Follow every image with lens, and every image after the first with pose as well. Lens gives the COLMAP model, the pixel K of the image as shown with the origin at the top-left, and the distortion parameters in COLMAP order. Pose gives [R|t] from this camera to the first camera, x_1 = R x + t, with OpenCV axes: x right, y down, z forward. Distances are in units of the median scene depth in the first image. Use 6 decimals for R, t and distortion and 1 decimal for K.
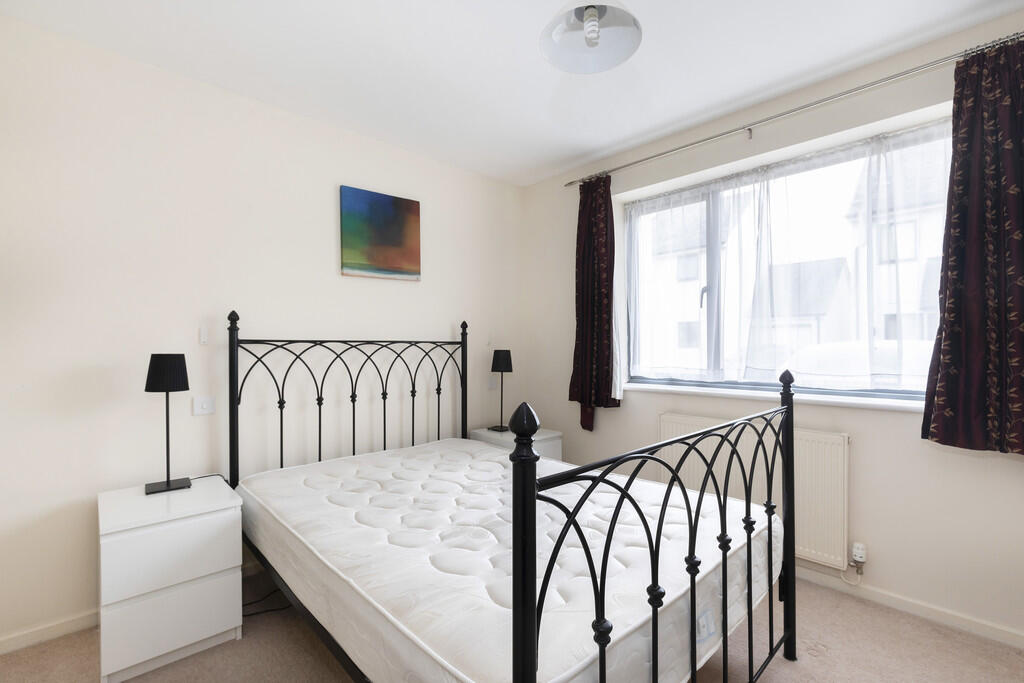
lens RADIAL K [[469.2, 0, 512.0], [0, 469.2, 341.5], [0, 0, 1]] dist [-0.001077, -0.000178]
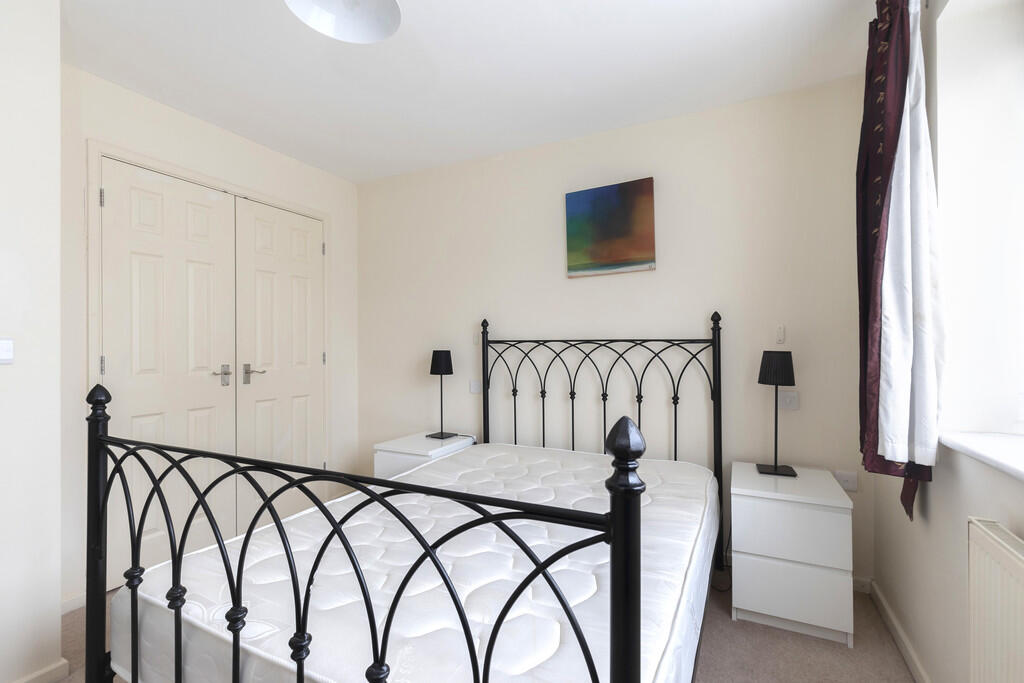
lens RADIAL K [[449.7, 0, 511.1], [0, 449.7, 345.9], [0, 0, 1]] dist [-0.012408, -0.000144]
pose [[0.340782, 0.002840, -0.940138, 0.550572], [0.010224, 0.999925, 0.006727, 0.003242], [0.940087, -0.011904, 0.340727, 0.534539]]
